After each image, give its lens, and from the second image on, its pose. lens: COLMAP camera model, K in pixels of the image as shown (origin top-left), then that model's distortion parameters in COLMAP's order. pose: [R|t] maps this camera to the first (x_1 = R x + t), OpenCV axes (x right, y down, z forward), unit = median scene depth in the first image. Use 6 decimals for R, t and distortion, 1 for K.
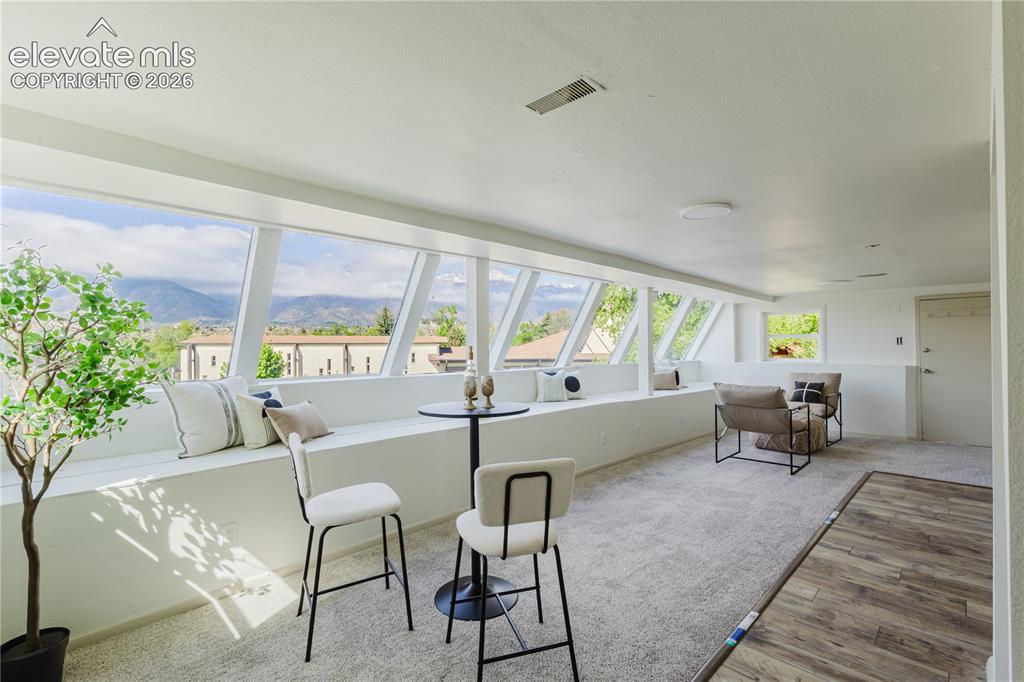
lens RADIAL K [[469.0, 0, 514.8], [0, 469.0, 345.4], [0, 0, 1]] dist [-0.002224, 0.000771]
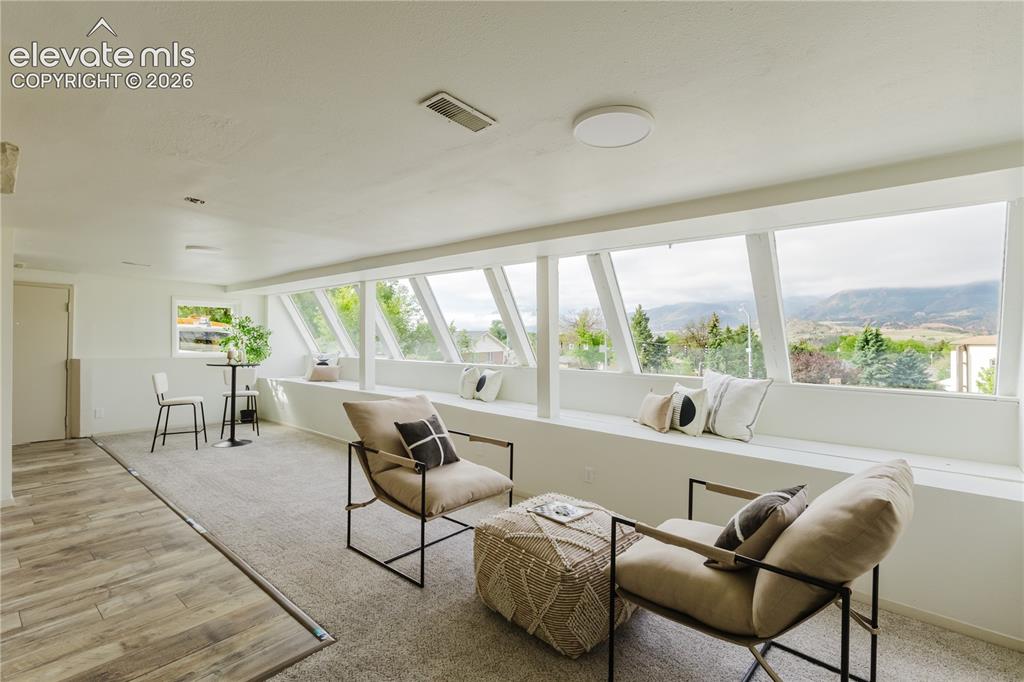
lens RADIAL K [[469.0, 0, 516.8], [0, 469.0, 336.2], [0, 0, 1]] dist [-0.002224, 0.000771]
pose [[0.068330, -0.002559, -0.997660, 1.823304], [-0.016402, 0.999859, -0.003688, -0.015198], [0.997528, 0.016616, 0.068278, 1.731388]]
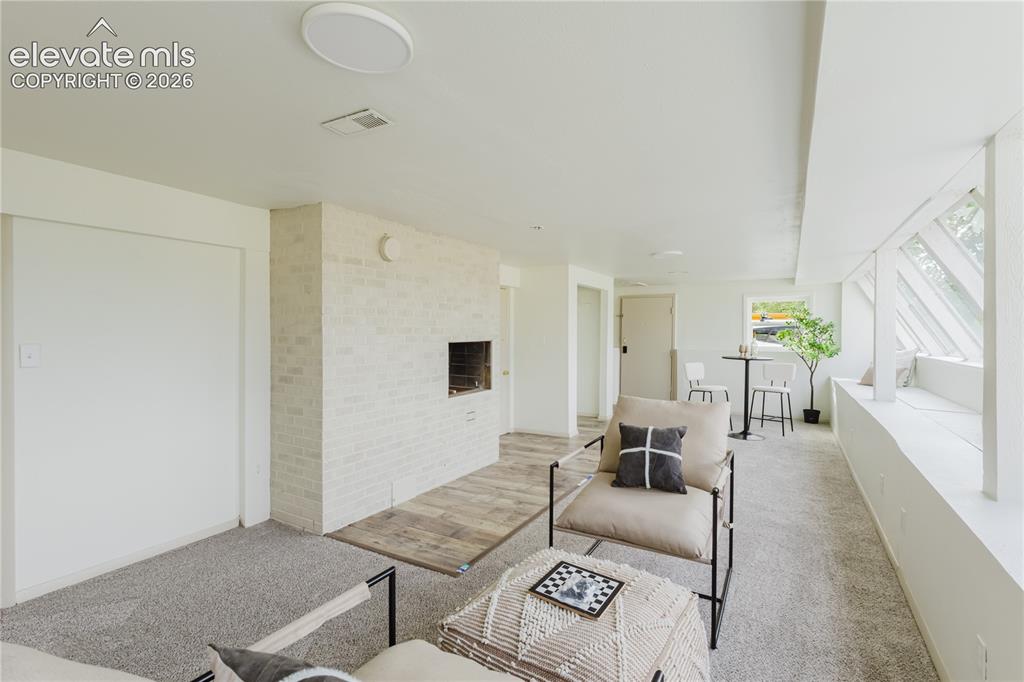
lens RADIAL K [[469.0, 0, 511.5], [0, 469.0, 337.4], [0, 0, 1]] dist [-0.002224, 0.000771]
pose [[-0.971756, 0.008573, -0.235833, 1.251839], [0.005574, 0.999895, 0.013379, -0.004322], [0.235923, 0.011686, -0.971702, 2.313237]]
